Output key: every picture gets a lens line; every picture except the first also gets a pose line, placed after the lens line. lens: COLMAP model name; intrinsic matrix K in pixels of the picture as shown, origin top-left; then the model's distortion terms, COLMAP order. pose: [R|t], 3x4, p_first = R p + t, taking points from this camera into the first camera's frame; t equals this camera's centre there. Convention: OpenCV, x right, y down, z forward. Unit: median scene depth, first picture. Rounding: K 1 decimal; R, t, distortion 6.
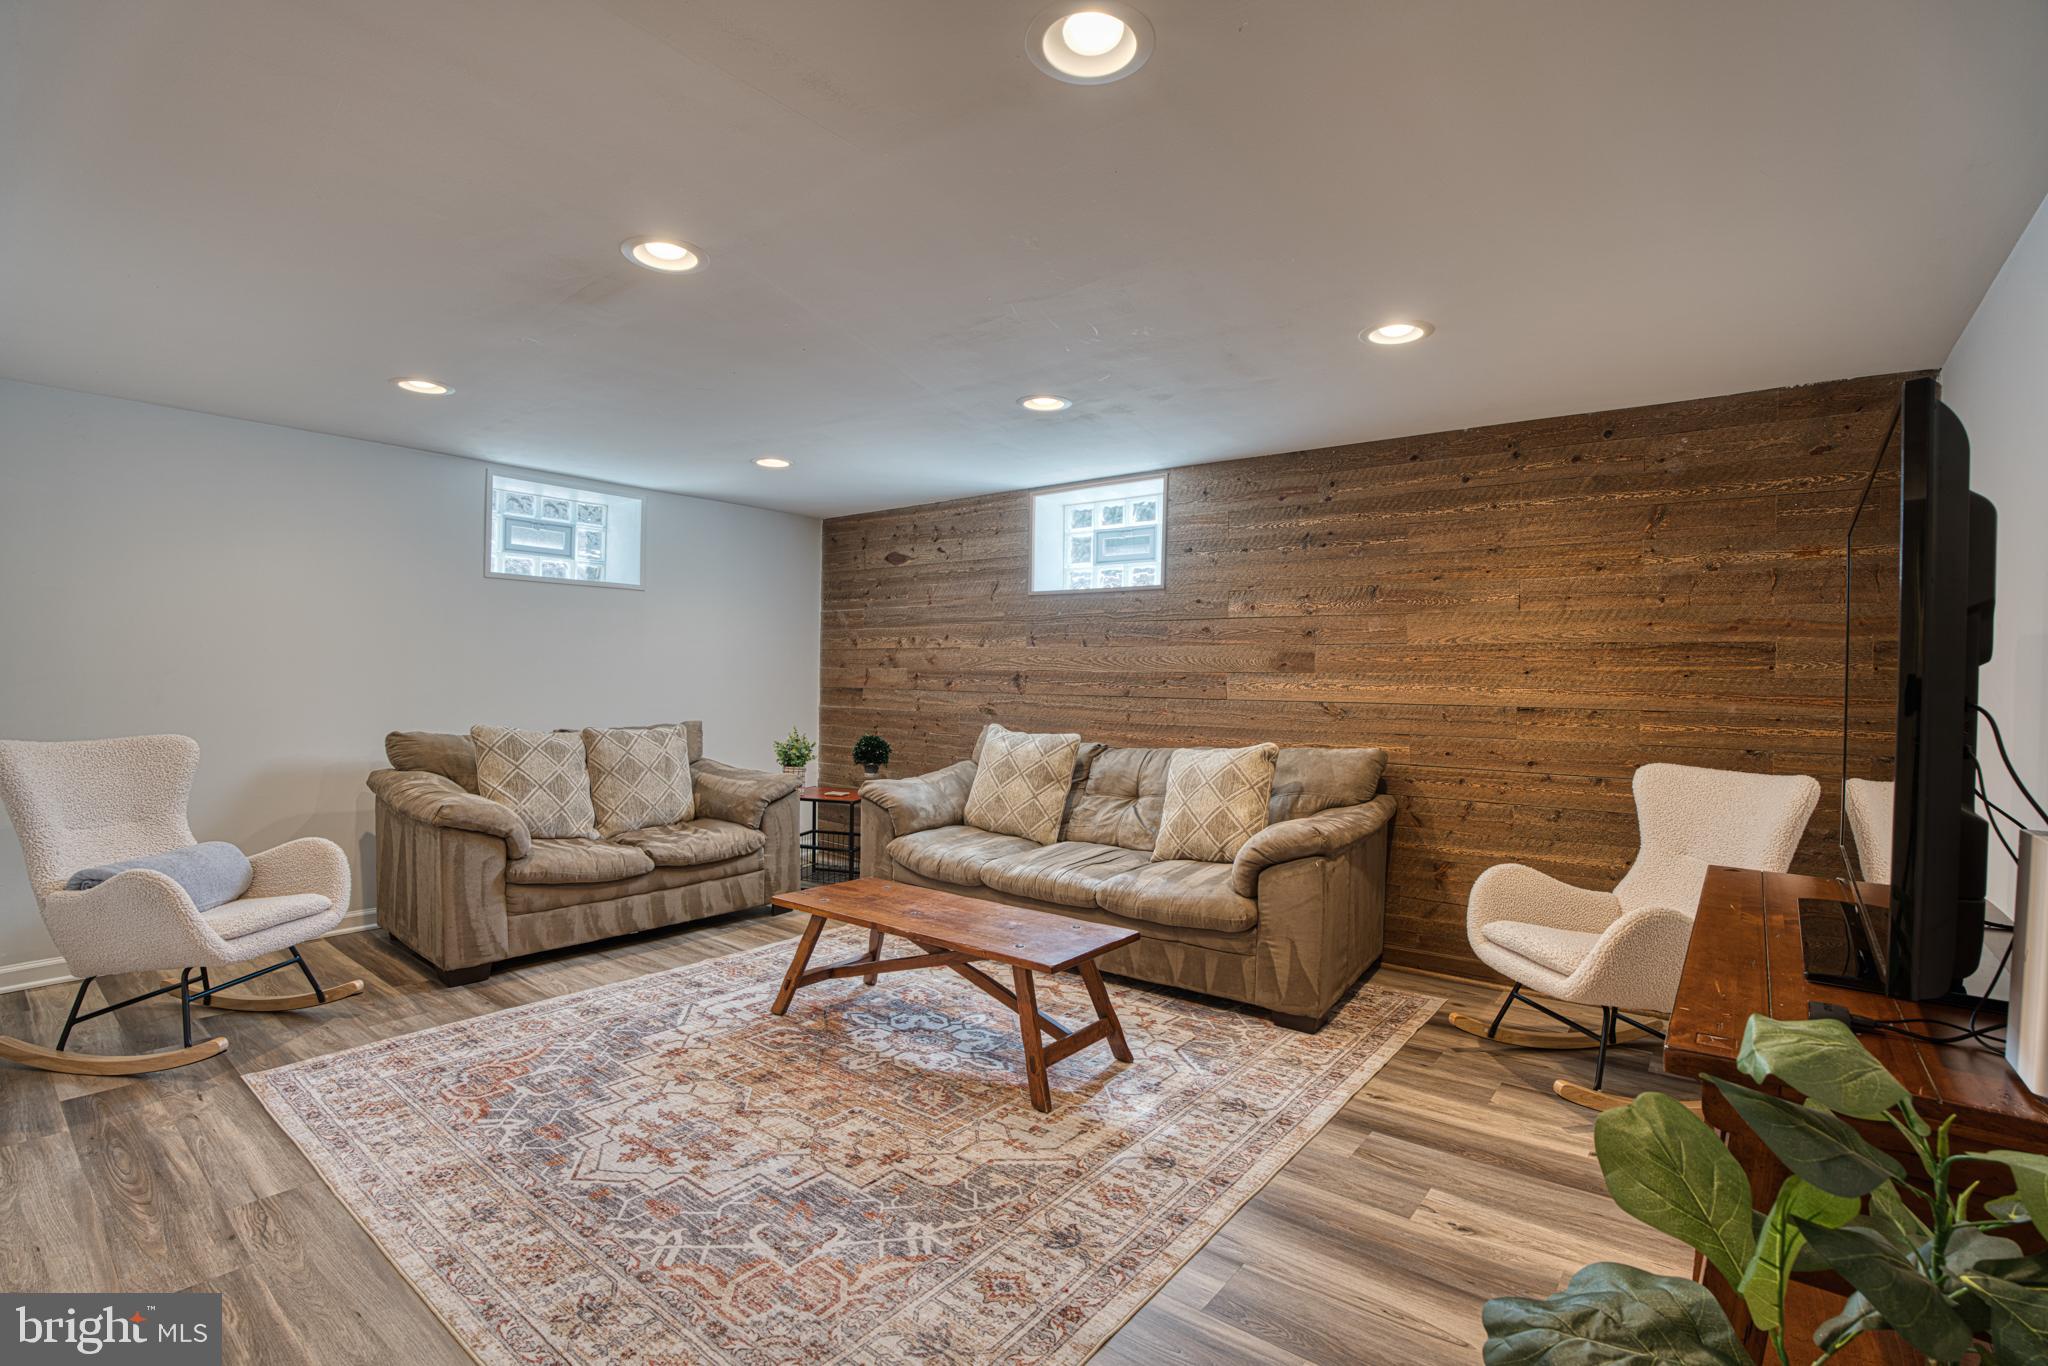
lens RADIAL K [[943.6, 0, 1020.6], [0, 943.6, 682.1], [0, 0, 1]] dist [-0.050293, 0.012489]
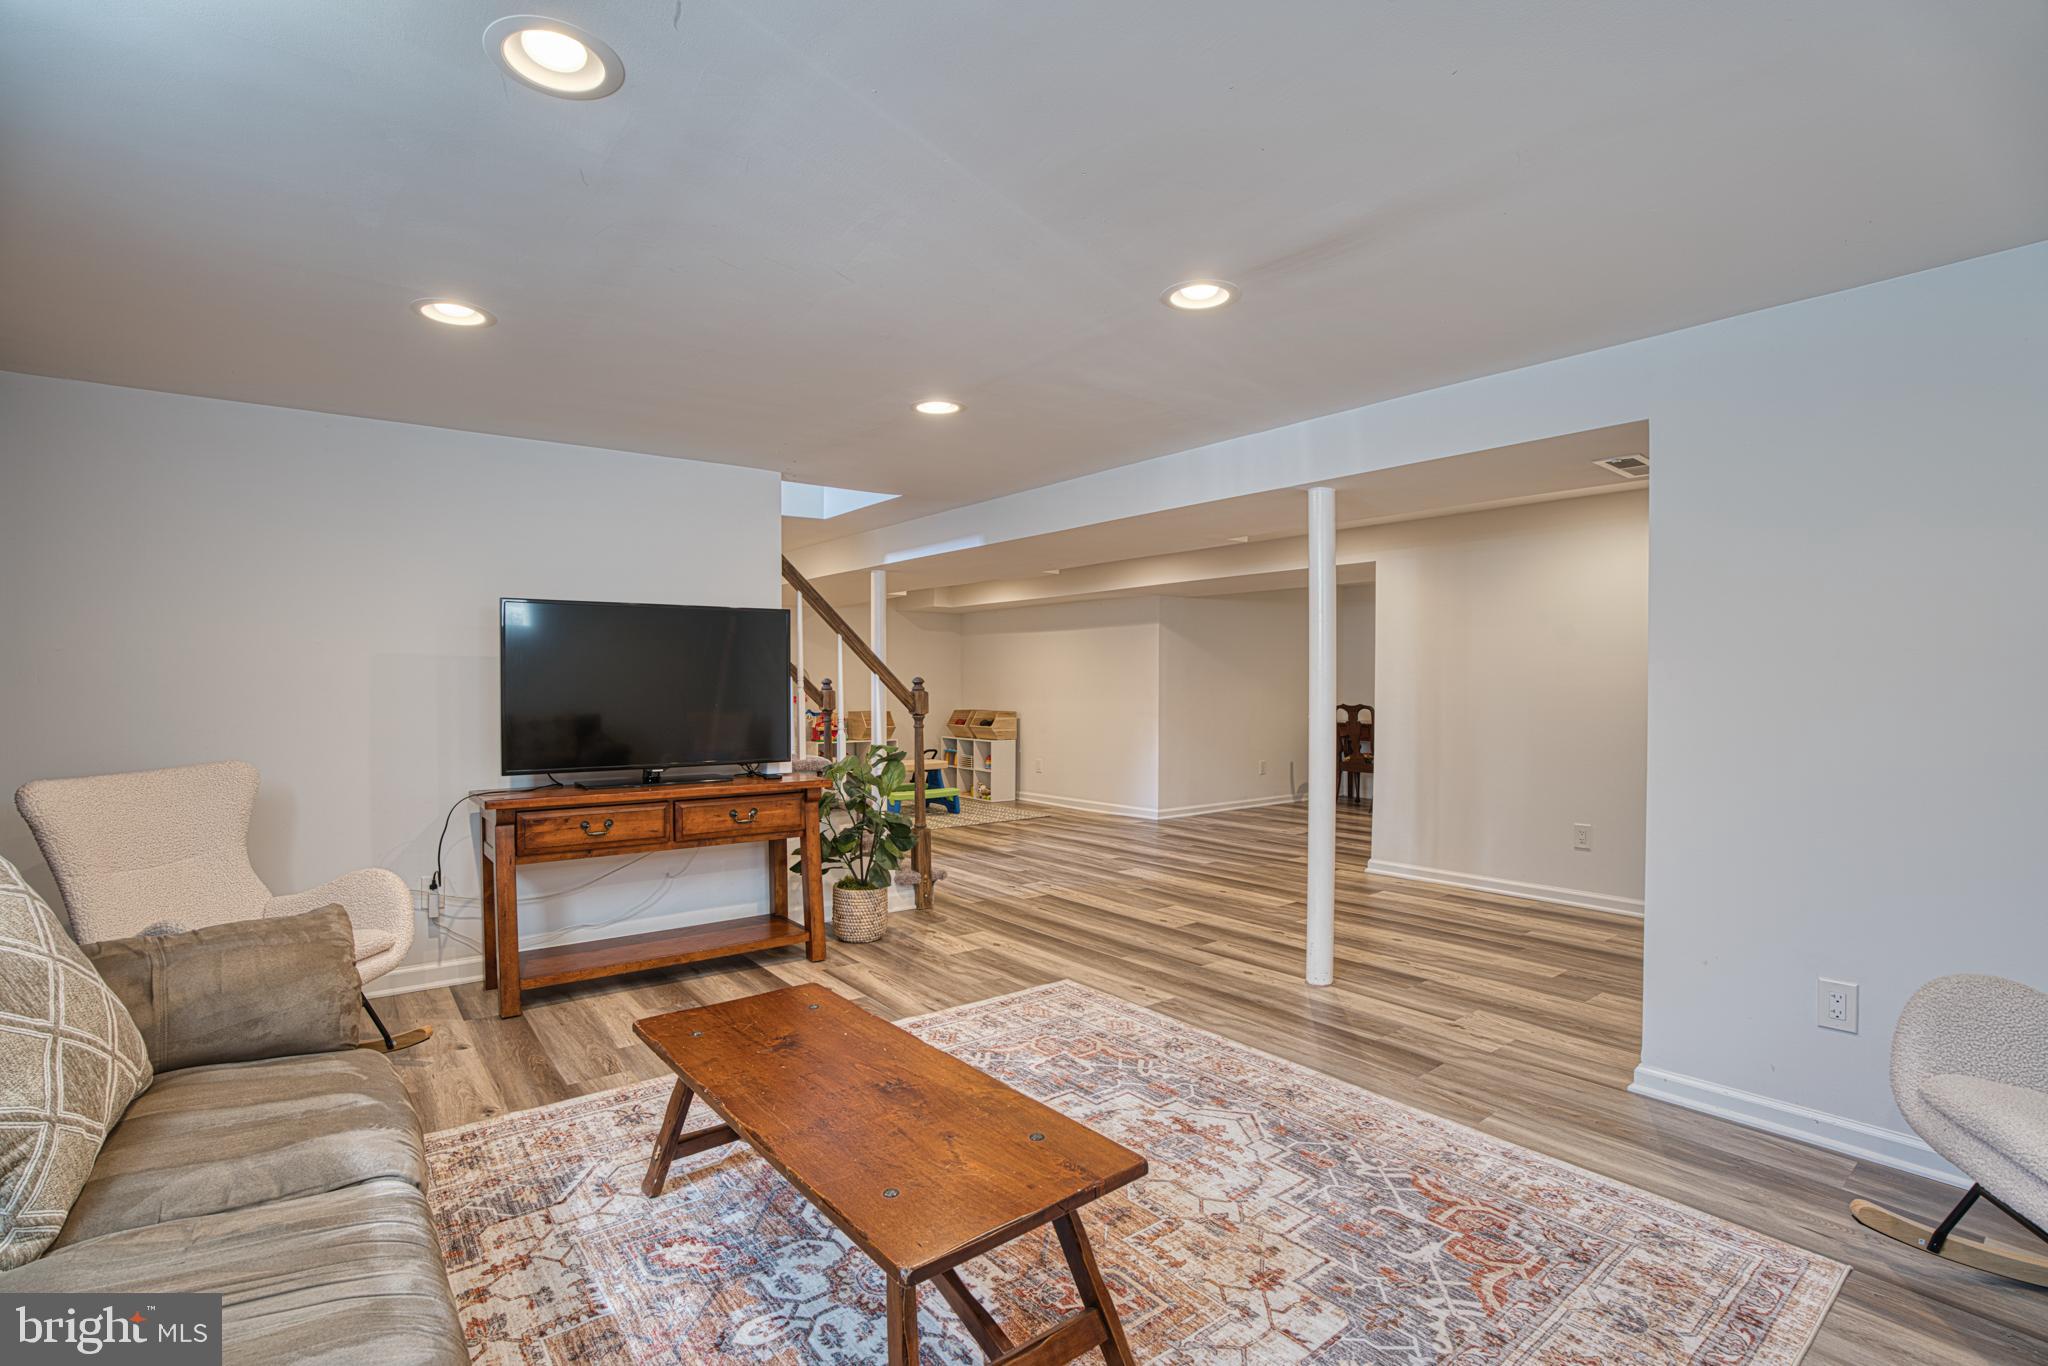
lens RADIAL K [[943.6, 0, 1027.3], [0, 943.6, 689.2], [0, 0, 1]] dist [-0.050293, 0.012489]
pose [[-0.973444, -0.016559, 0.228325, -0.401662], [-0.013585, 0.999801, 0.014592, -0.019503], [-0.228521, 0.011103, -0.973476, 1.905529]]
